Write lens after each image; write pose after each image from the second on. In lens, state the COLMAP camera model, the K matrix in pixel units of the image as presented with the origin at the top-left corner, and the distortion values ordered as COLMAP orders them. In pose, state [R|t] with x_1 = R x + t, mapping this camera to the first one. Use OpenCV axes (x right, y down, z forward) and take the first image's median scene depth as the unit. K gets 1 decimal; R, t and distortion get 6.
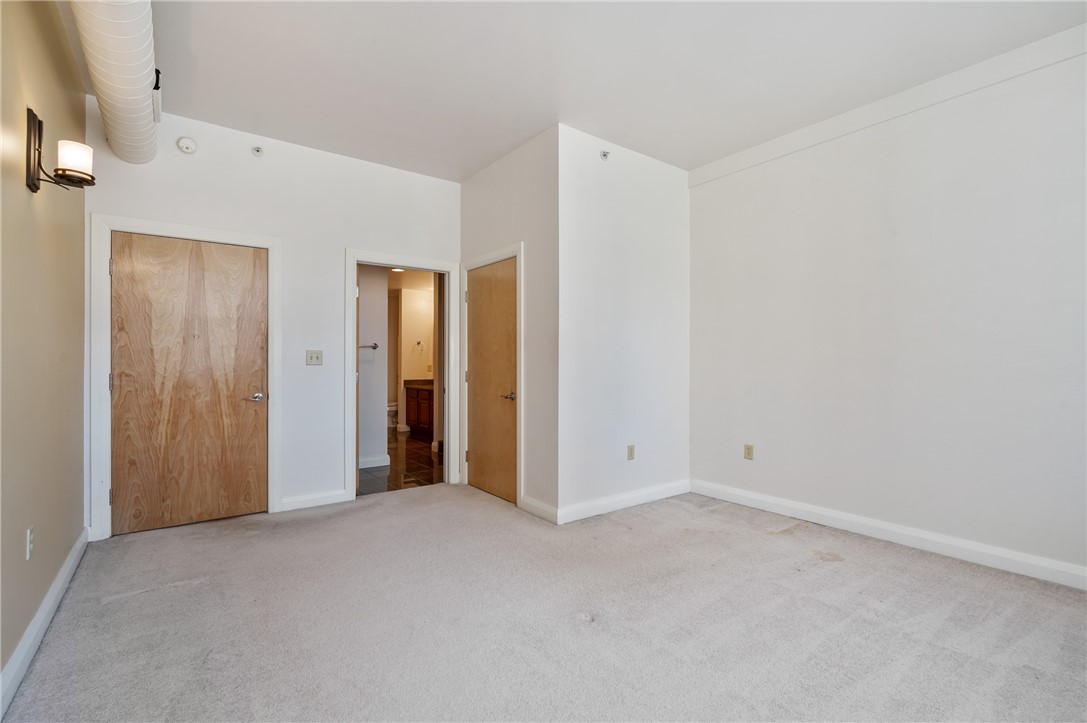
lens RADIAL K [[486.9, 0, 543.5], [0, 486.9, 361.5], [0, 0, 1]] dist [-0.001144, -0.000077]
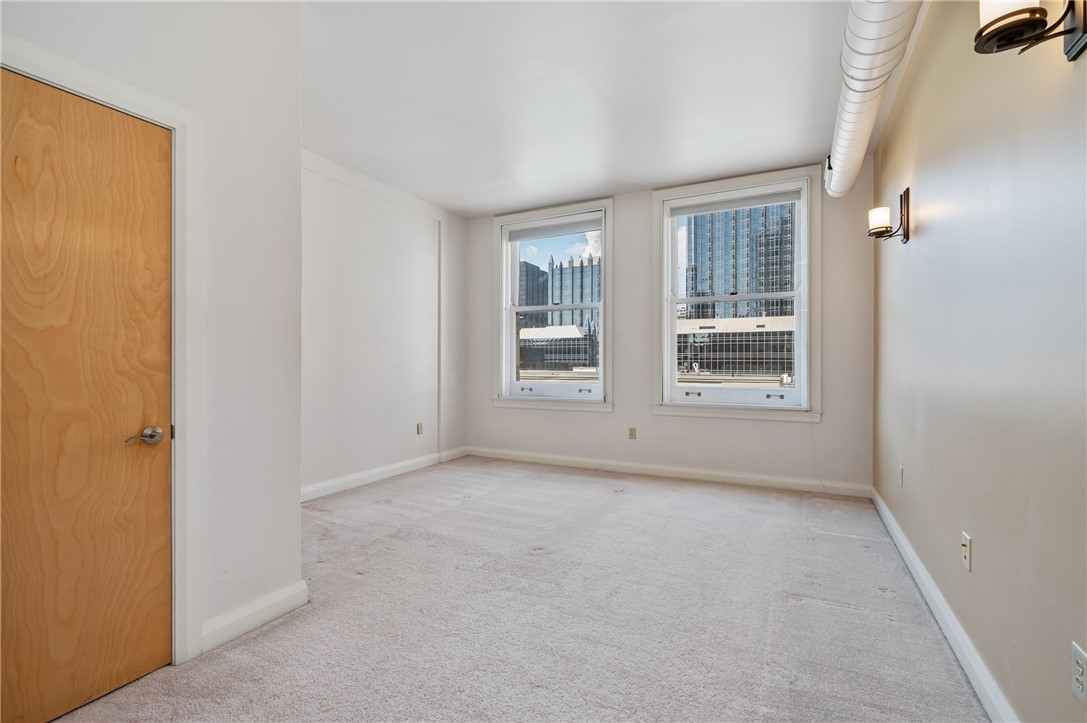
lens RADIAL K [[486.9, 0, 543.5], [0, 486.9, 361.5], [0, 0, 1]] dist [-0.001144, -0.000077]
pose [[-0.448724, -0.000102, 0.893670, -0.375450], [-0.002675, 0.999996, -0.001229, 0.001884], [-0.893666, -0.002943, -0.448722, 0.536683]]
